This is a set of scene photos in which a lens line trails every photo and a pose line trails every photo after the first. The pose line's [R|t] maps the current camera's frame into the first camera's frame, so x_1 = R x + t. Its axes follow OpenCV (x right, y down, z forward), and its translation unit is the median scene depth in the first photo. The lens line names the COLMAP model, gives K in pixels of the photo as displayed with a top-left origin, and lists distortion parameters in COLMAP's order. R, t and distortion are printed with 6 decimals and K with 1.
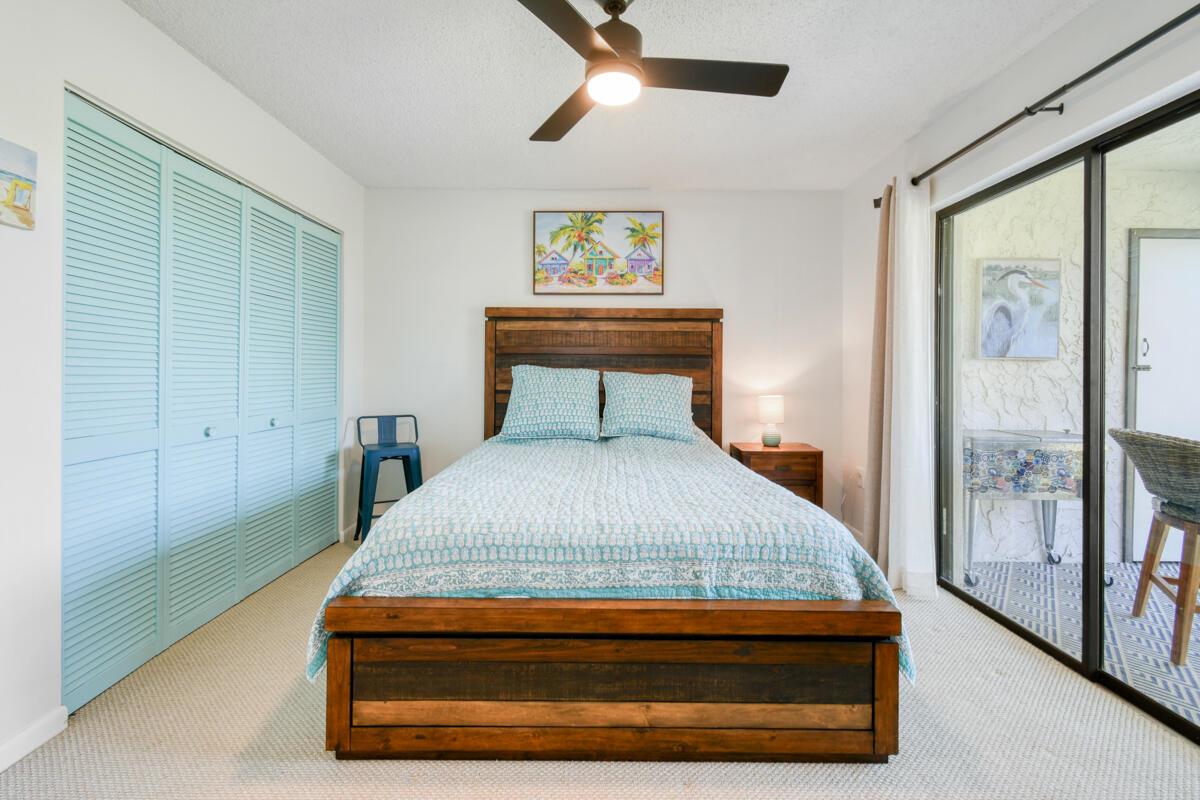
lens RADIAL K [[537.4, 0, 608.0], [0, 537.4, 371.5], [0, 0, 1]] dist [-0.003901, -0.003653]
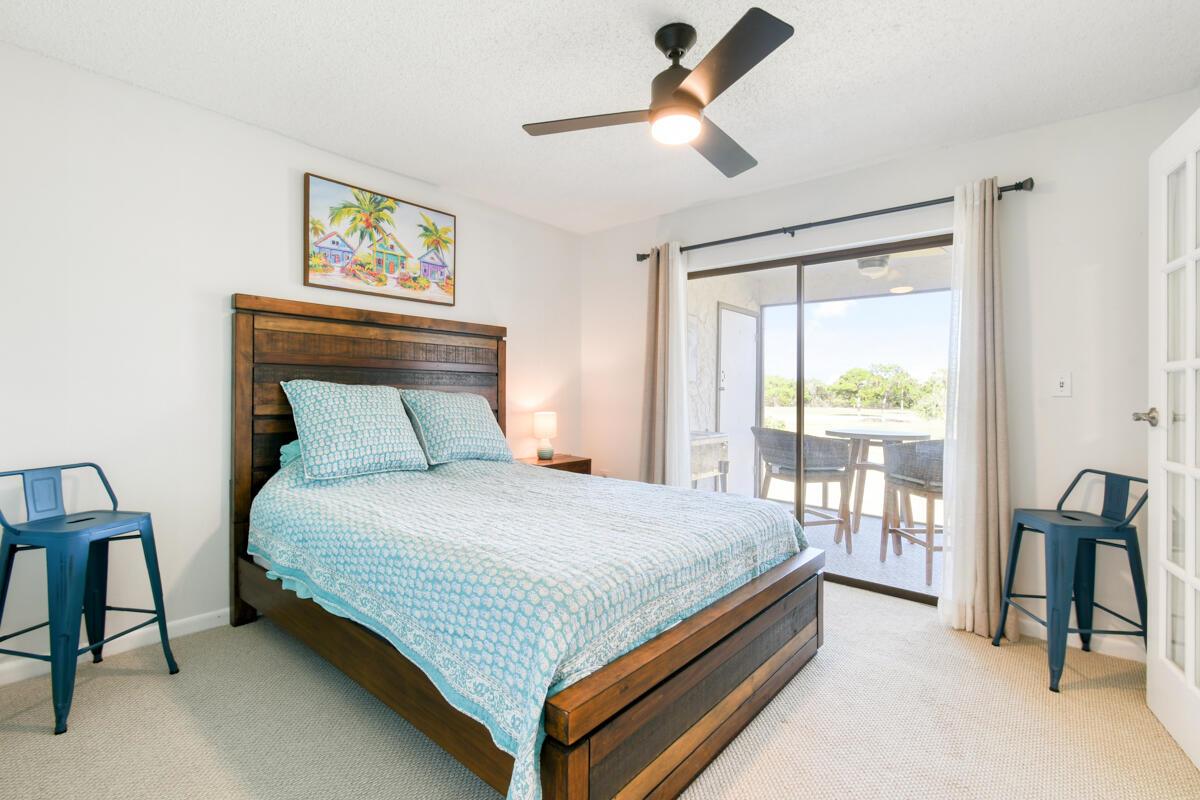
lens RADIAL K [[537.4, 0, 612.5], [0, 537.4, 390.0], [0, 0, 1]] dist [-0.003901, -0.003653]
pose [[0.650336, 0.005998, 0.759623, -0.426562], [-0.011423, 0.999933, 0.001884, -0.004103], [-0.759561, -0.009902, 0.650361, 0.193140]]
